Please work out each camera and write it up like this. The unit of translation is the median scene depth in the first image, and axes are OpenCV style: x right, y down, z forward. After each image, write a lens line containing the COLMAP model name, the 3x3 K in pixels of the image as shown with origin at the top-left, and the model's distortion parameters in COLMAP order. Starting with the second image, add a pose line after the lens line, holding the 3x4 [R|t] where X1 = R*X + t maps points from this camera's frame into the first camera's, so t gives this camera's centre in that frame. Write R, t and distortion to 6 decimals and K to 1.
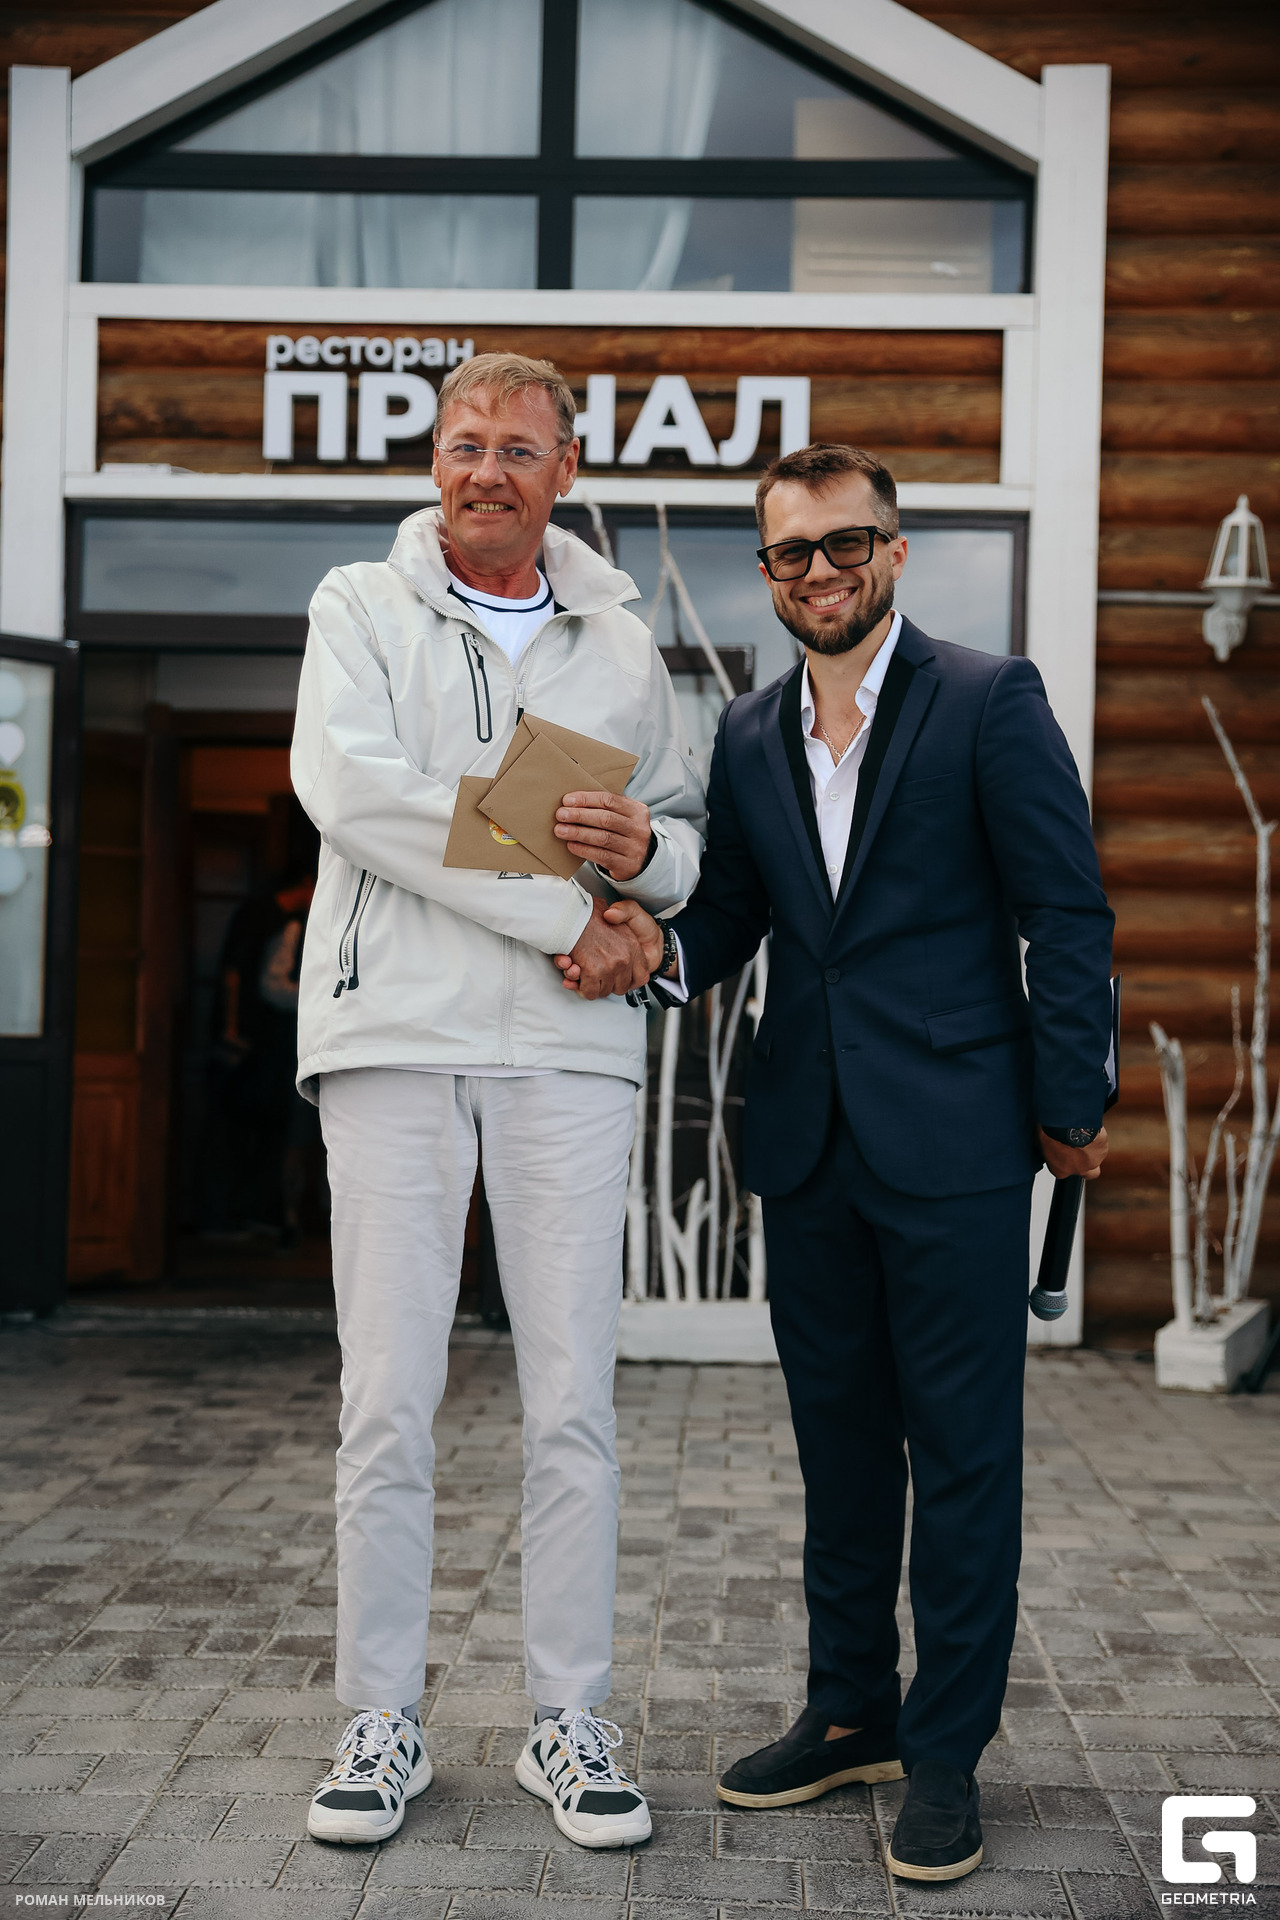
lens RADIAL K [[2477.8, 0, 655.3], [0, 2477.8, 965.3], [0, 0, 1]] dist [0.063397, 0.133755]
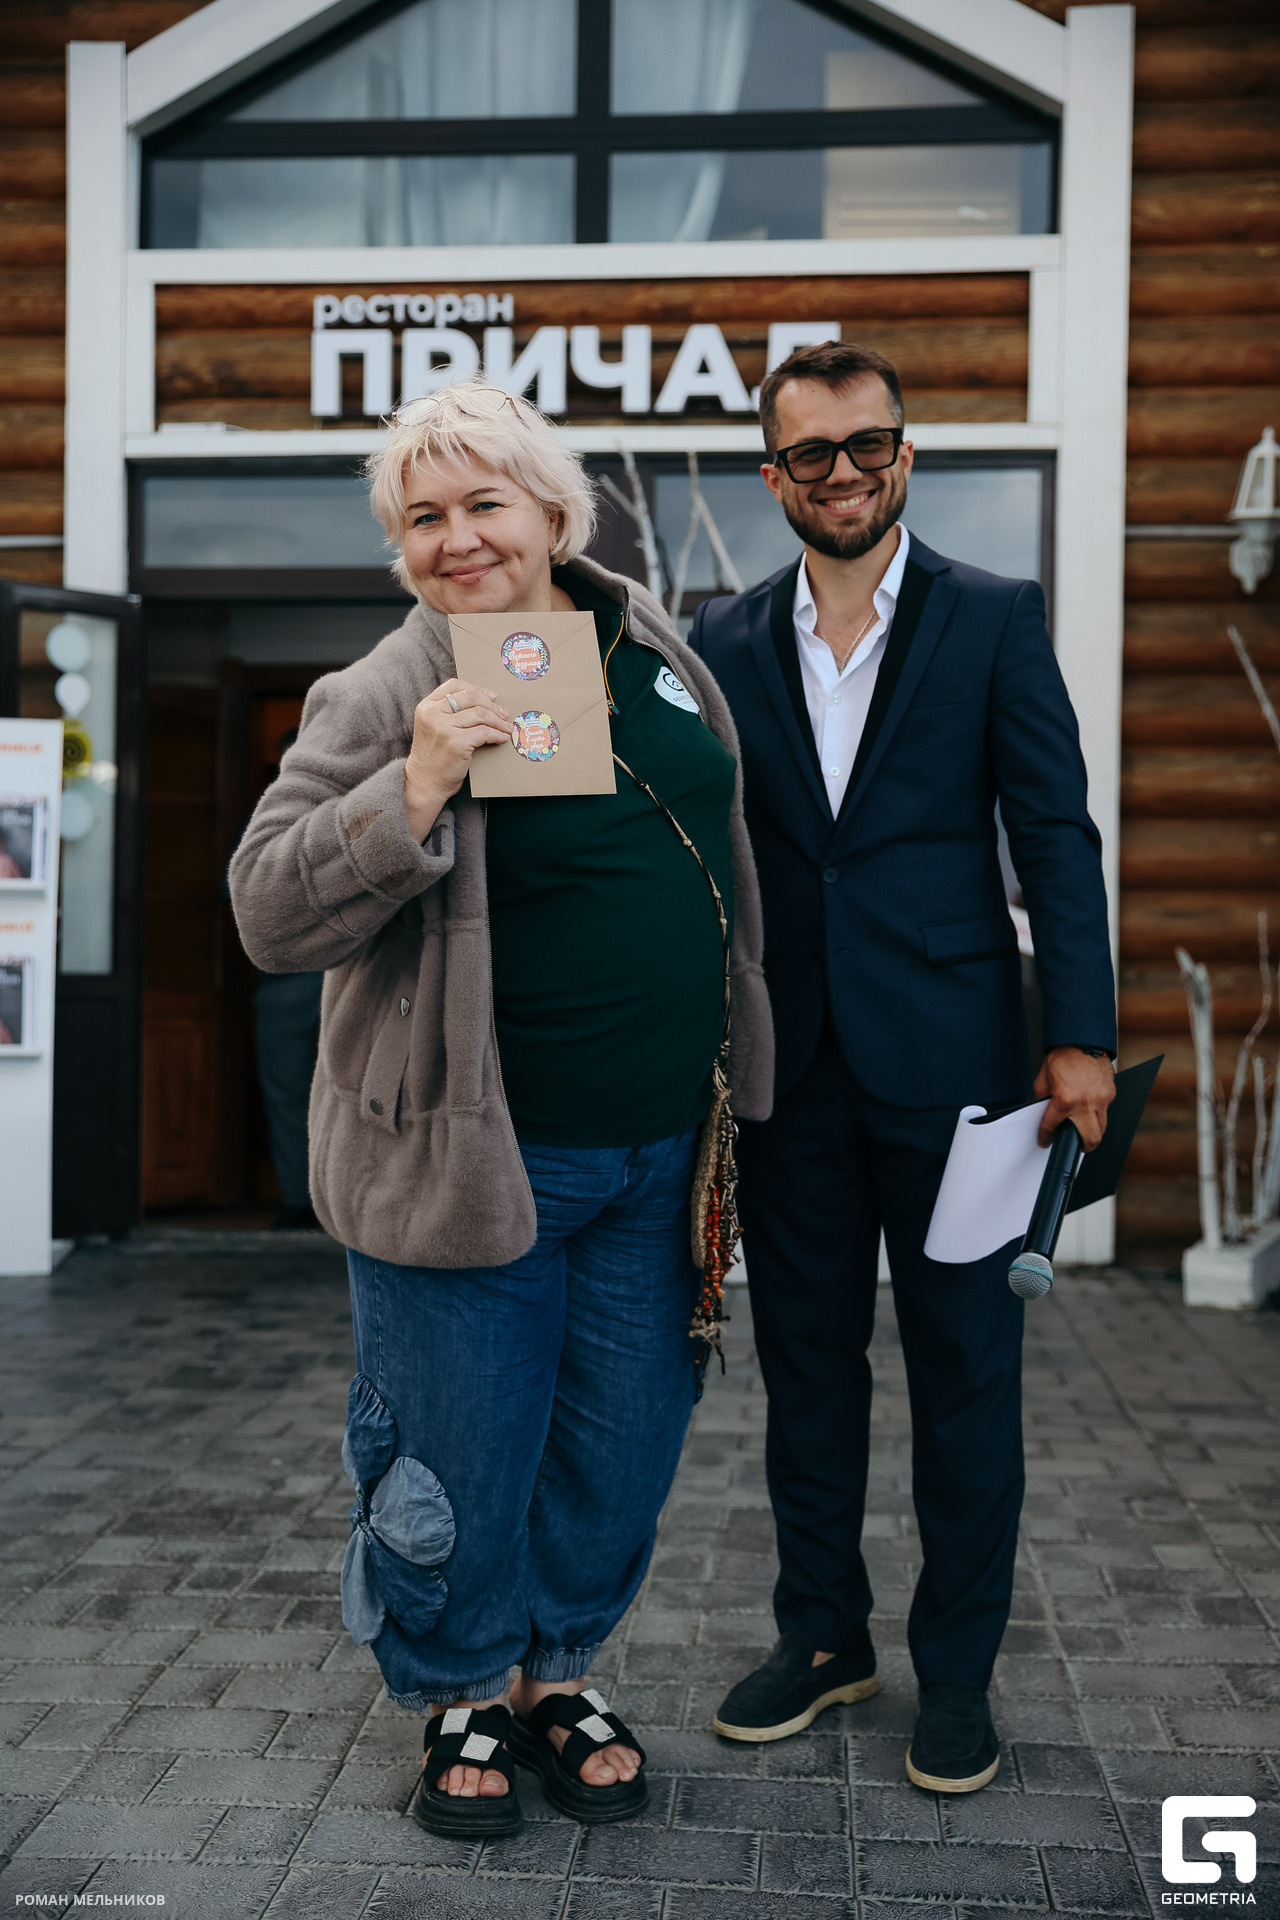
lens RADIAL K [[2252.1, 0, 633.0], [0, 2252.1, 972.5], [0, 0, 1]] dist [0.024954, 0.125350]
pose [[0.998645, -0.010428, -0.050982, 0.021639], [0.011813, 0.999567, 0.026941, 0.004785], [0.050679, -0.027507, 0.998336, 0.060901]]
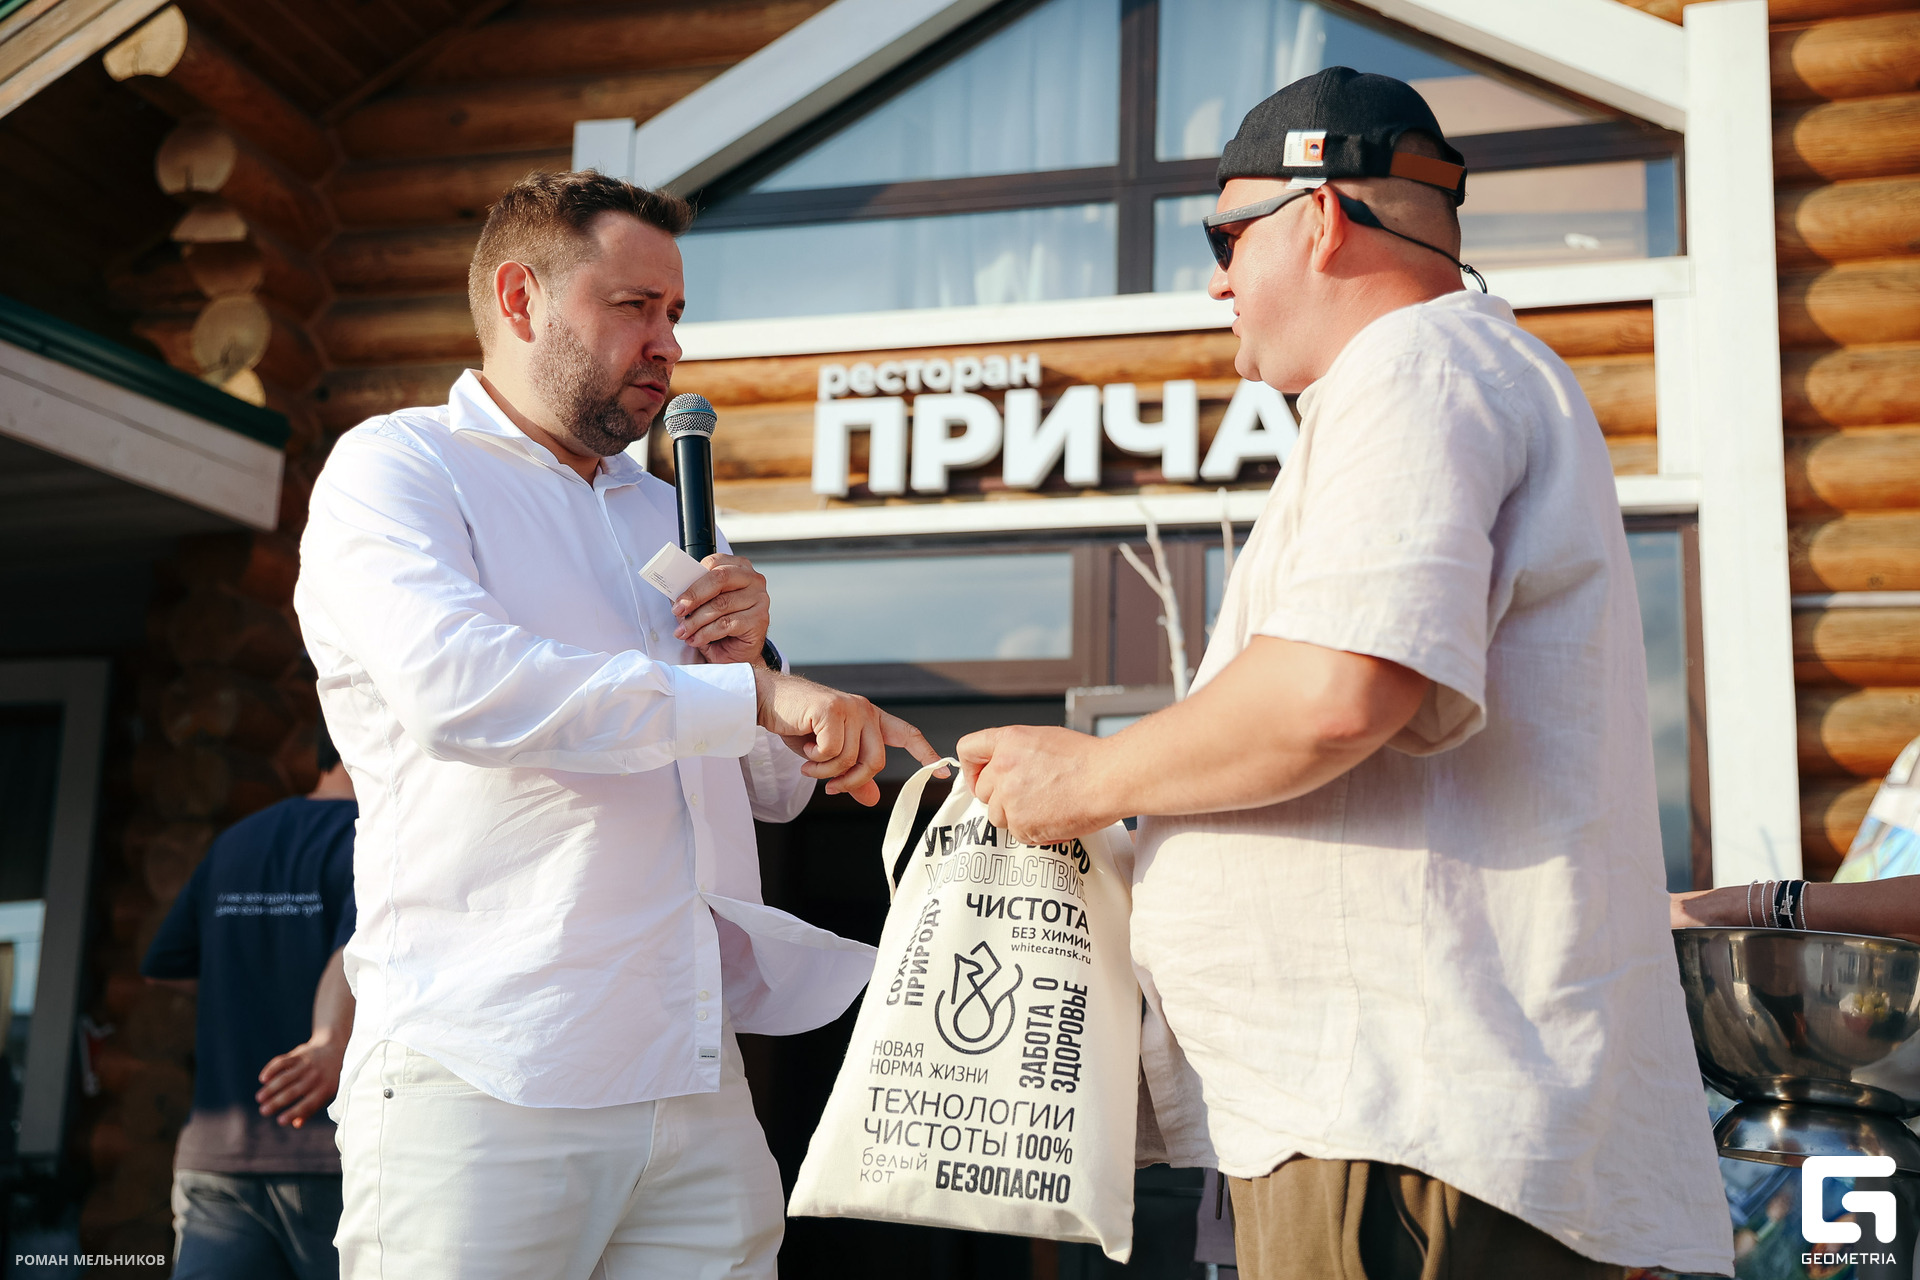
lens RADIAL K [[2334.6, 0, 949.5], [0, 2334.6, 622.3], [0, 0, 1]] dist [0.050797, 0.081798]
pose [[0.973200, -0.041386, -0.226205, 0.083125], [-0.001438, 0.982558, -0.185952, 0.001607], [0.229955, 0.181294, 0.956166, 0.202052]]
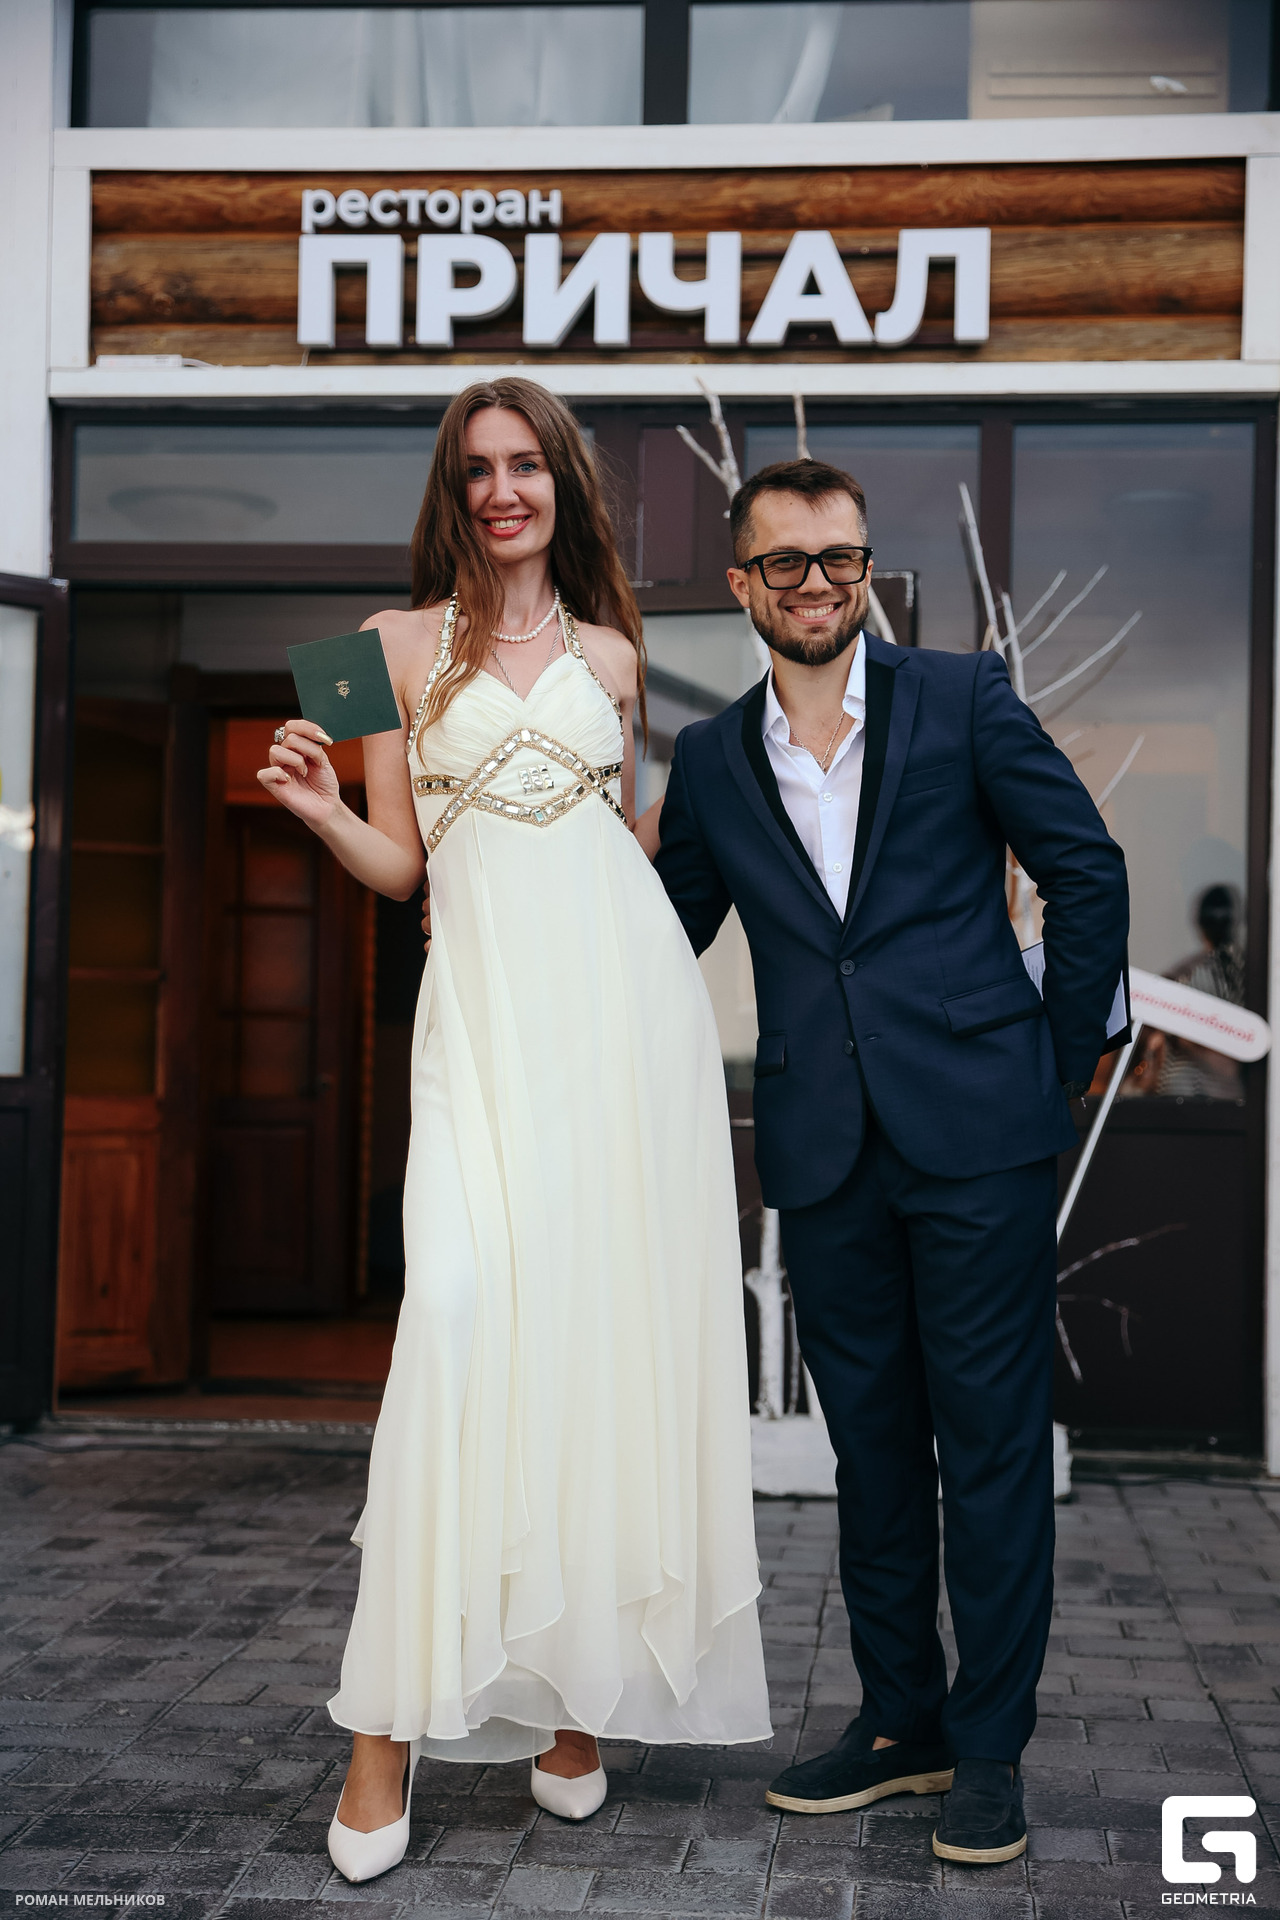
lens RADIAL K [[2910.2, 0, 645.3], [0, 2910.2, 956.8], [0, 0, 1]] dist [0.148166, -0.011543]
pose [[0.998066, -0.003886, -0.062037, 0.010119], [0.002893, 0.999867, -0.016076, 0.006266], [0.062091, 0.015865, 0.997944, 0.078587]]
